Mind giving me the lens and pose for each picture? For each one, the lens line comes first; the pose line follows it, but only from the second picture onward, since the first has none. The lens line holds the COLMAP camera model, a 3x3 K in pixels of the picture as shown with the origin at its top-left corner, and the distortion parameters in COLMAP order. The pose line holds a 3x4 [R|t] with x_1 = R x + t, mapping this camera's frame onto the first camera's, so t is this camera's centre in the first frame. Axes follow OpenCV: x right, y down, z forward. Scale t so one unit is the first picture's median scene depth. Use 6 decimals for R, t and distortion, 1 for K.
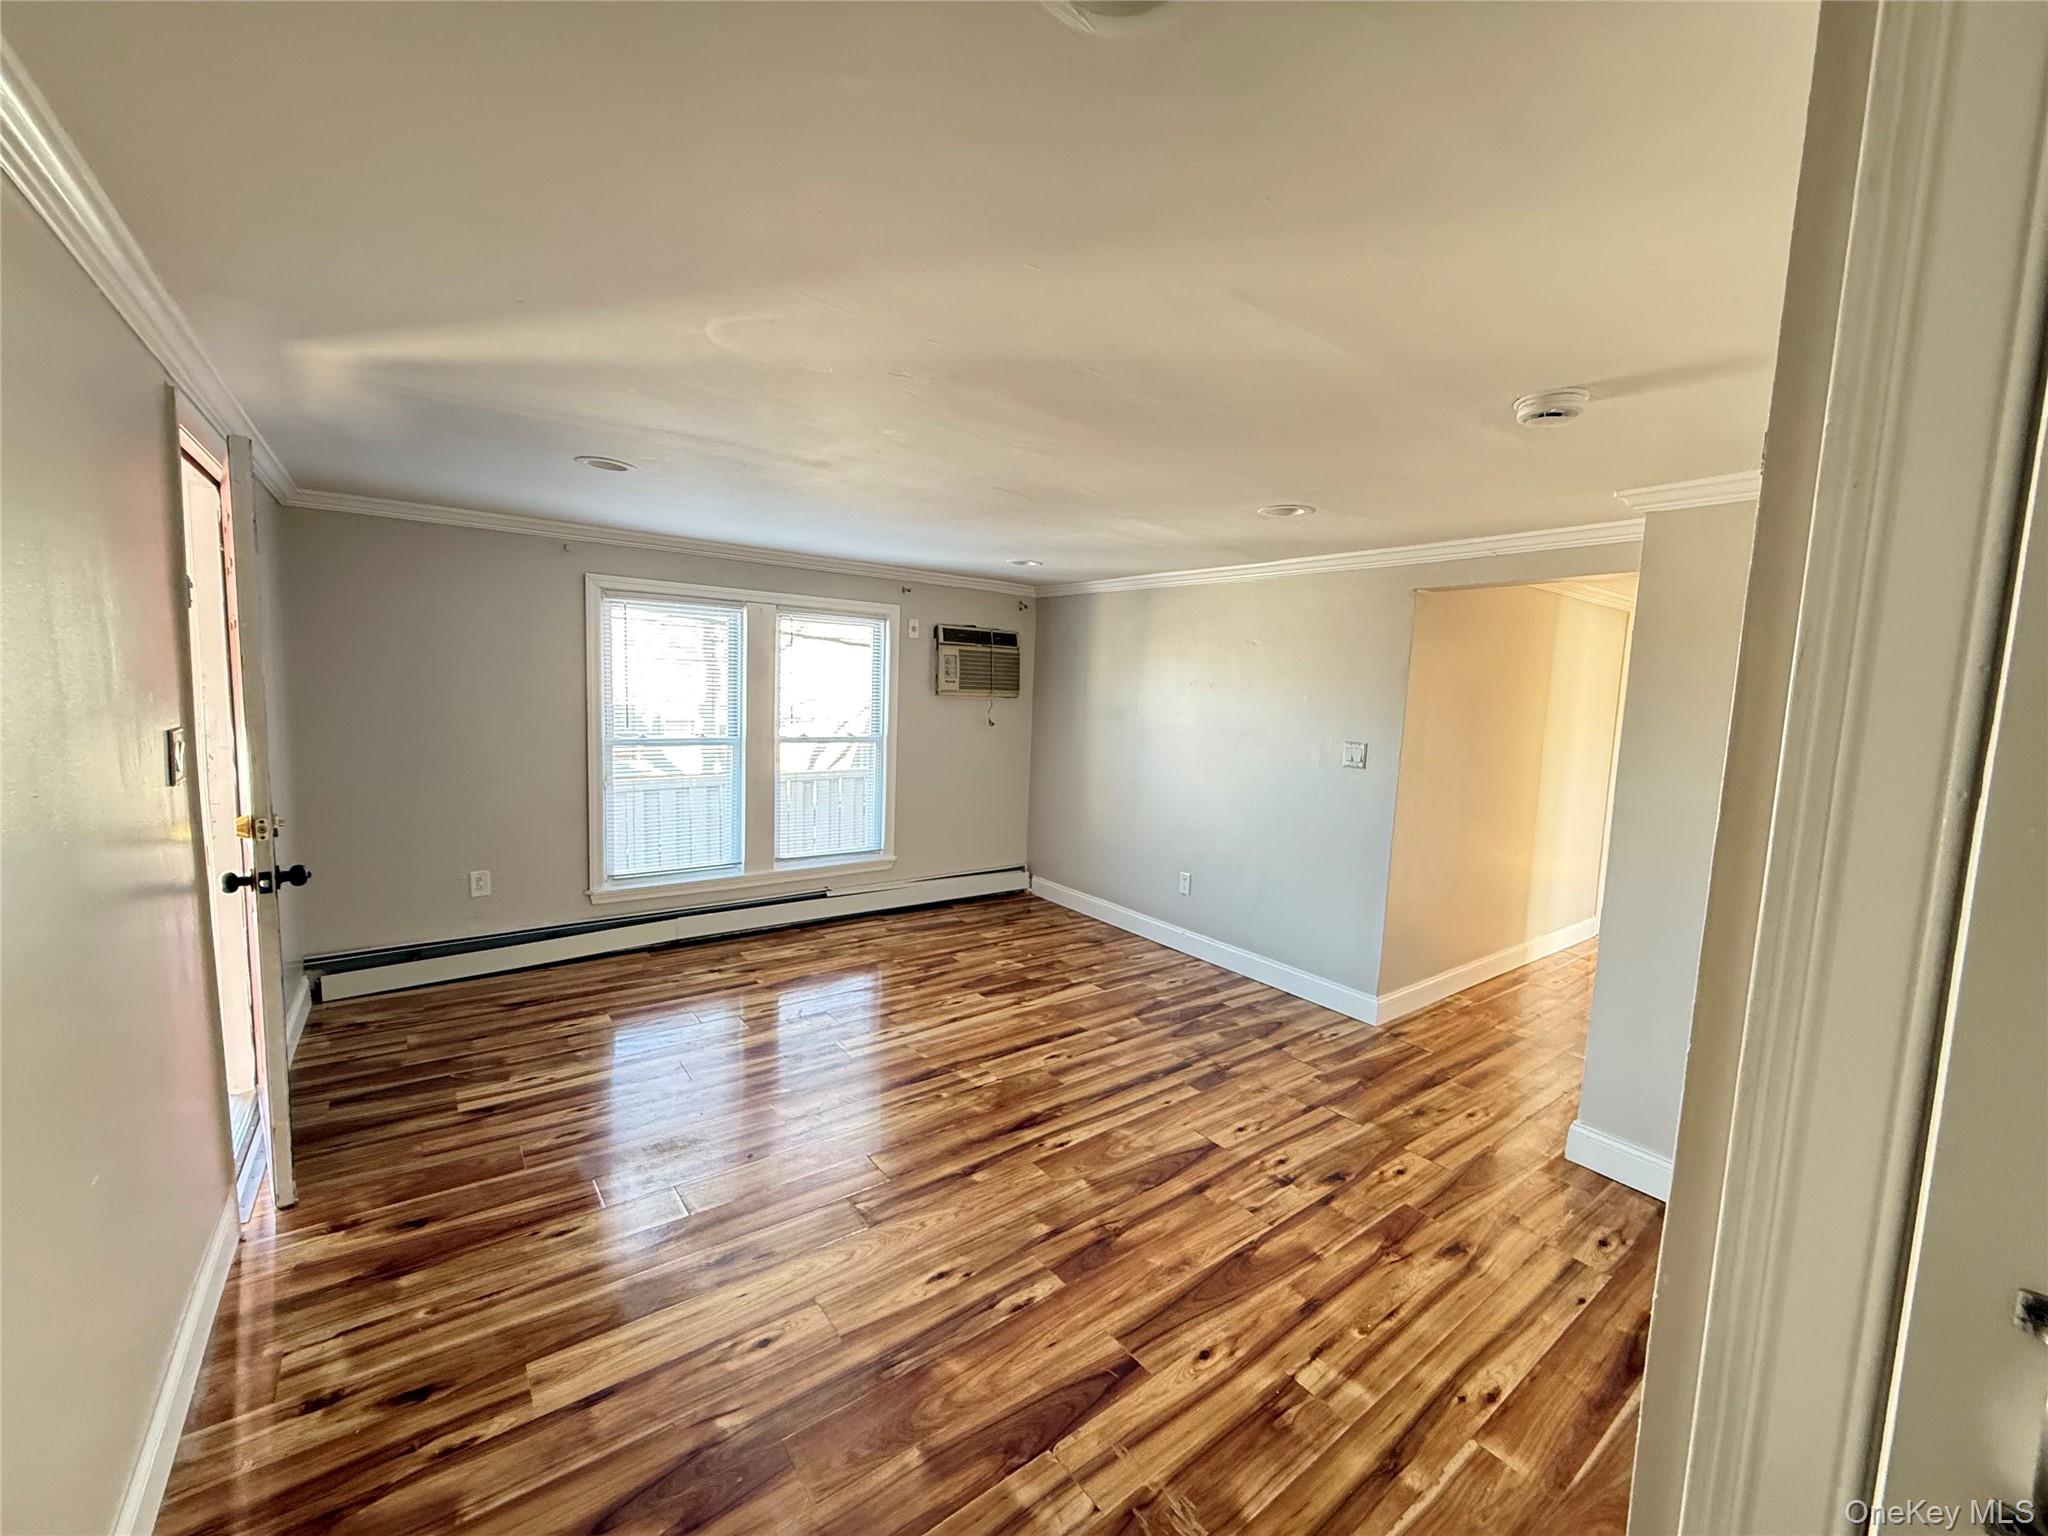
lens RADIAL K [[809.3, 0, 1014.9], [0, 809.3, 741.8], [0, 0, 1]] dist [0.000262, 0.000521]
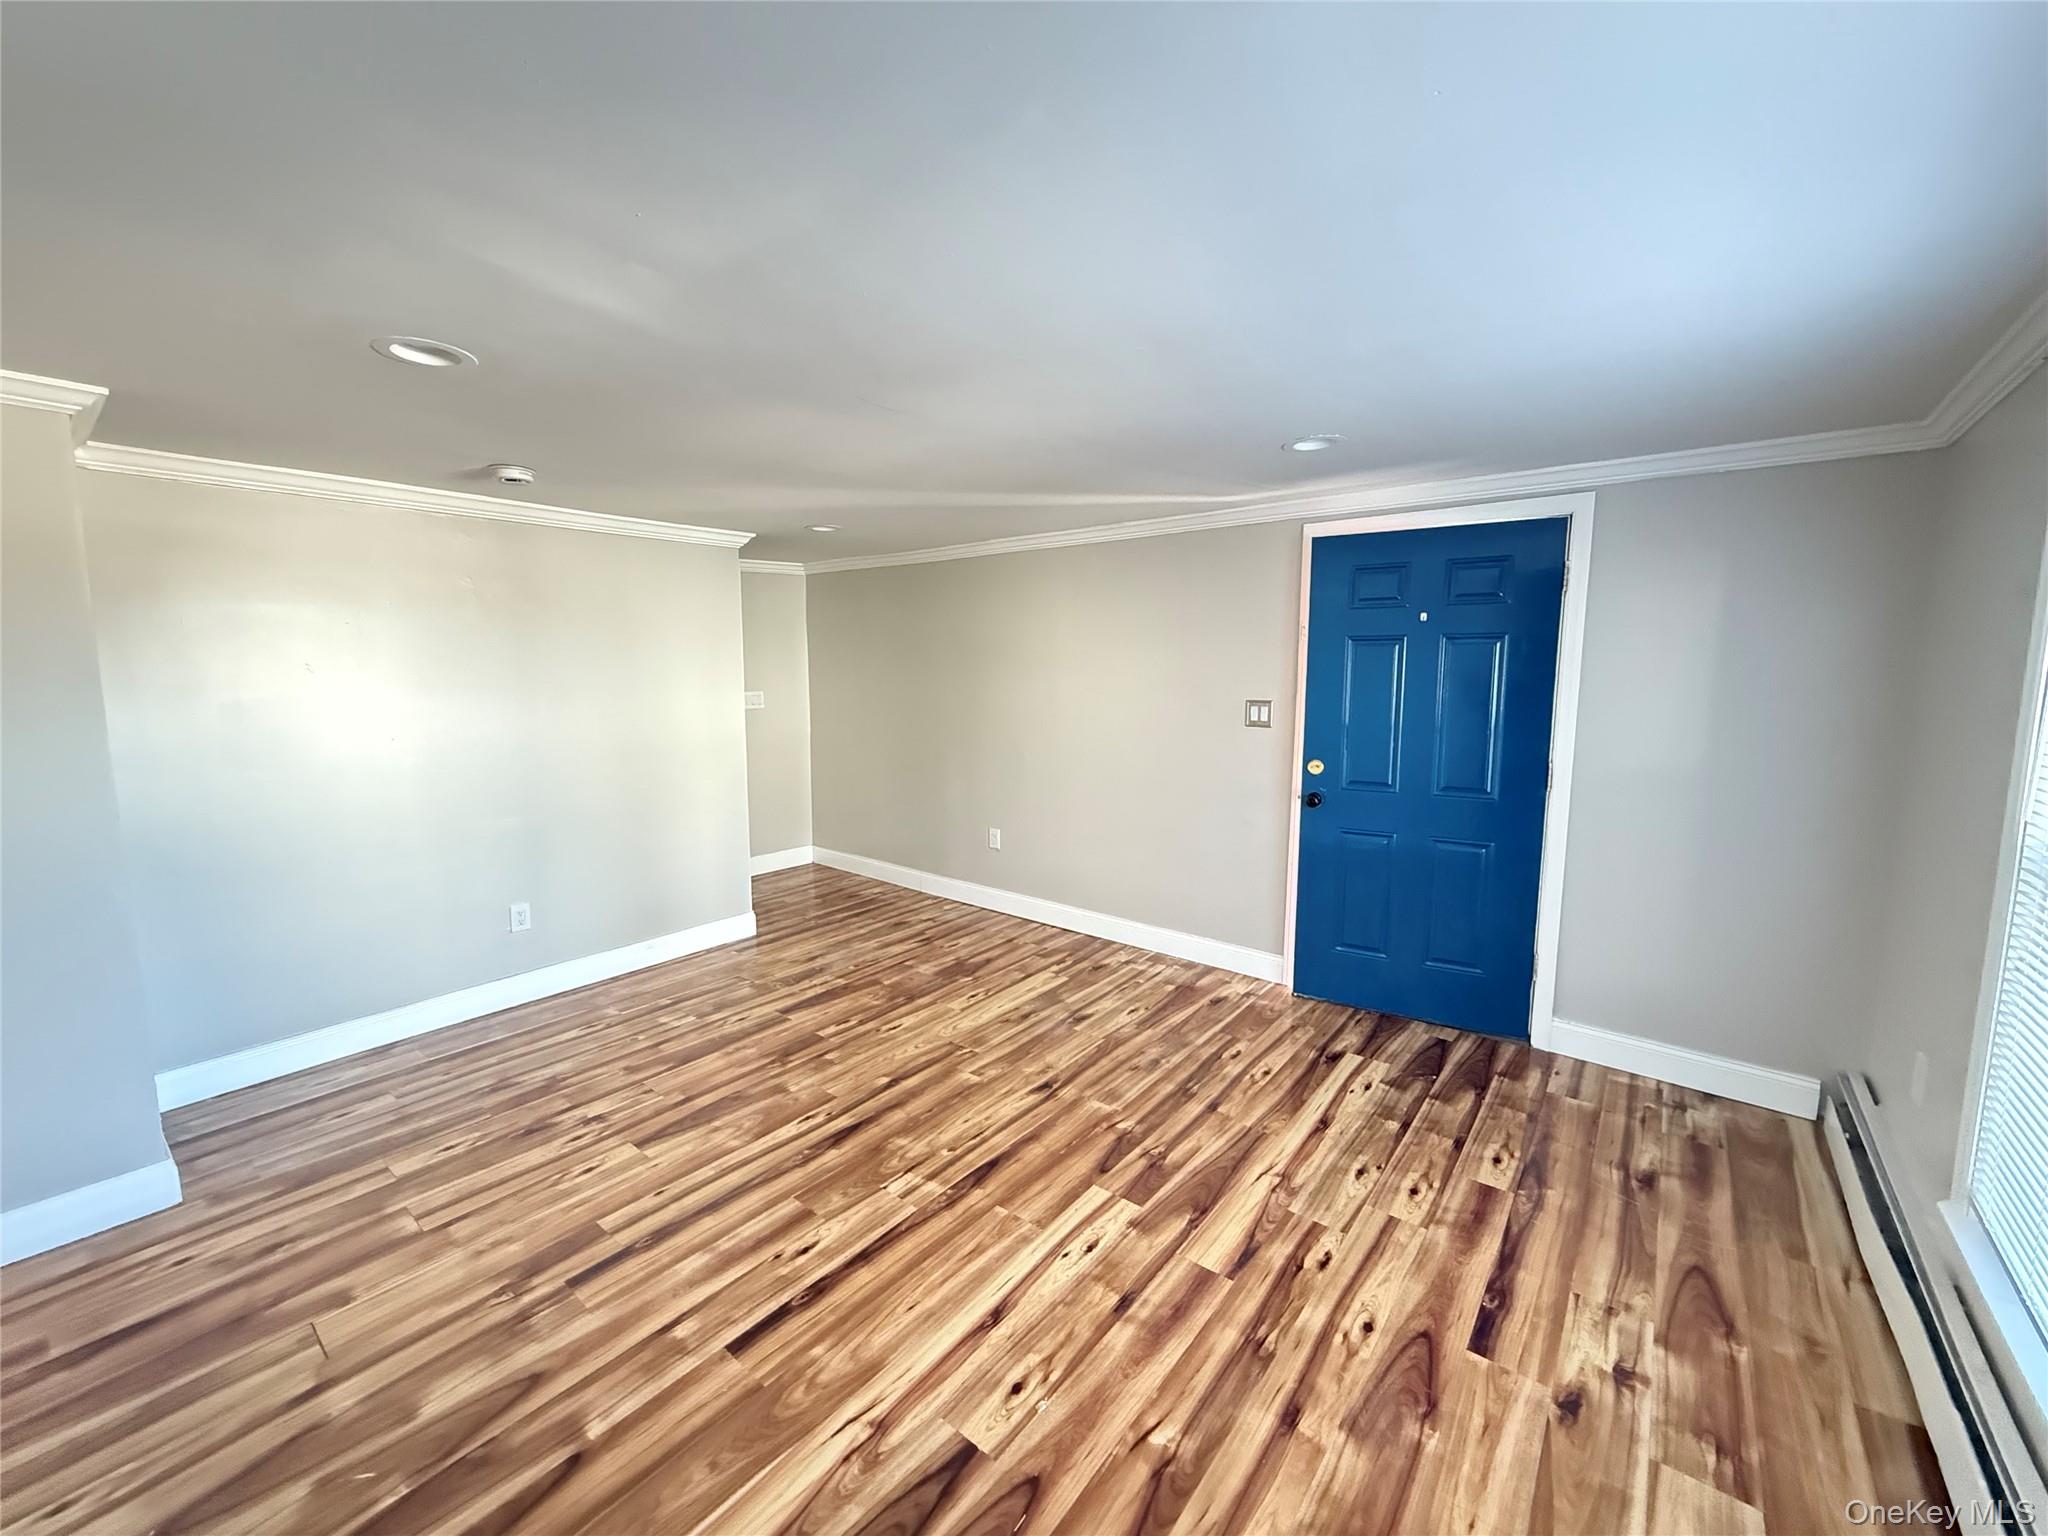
lens RADIAL K [[809.3, 0, 1026.6], [0, 809.3, 756.7], [0, 0, 1]] dist [0.000262, 0.000521]
pose [[-0.966501, -0.011596, -0.256400, 0.048034], [-0.055736, 0.984622, 0.165568, -0.104789], [0.250537, 0.174312, -0.952285, 1.607281]]
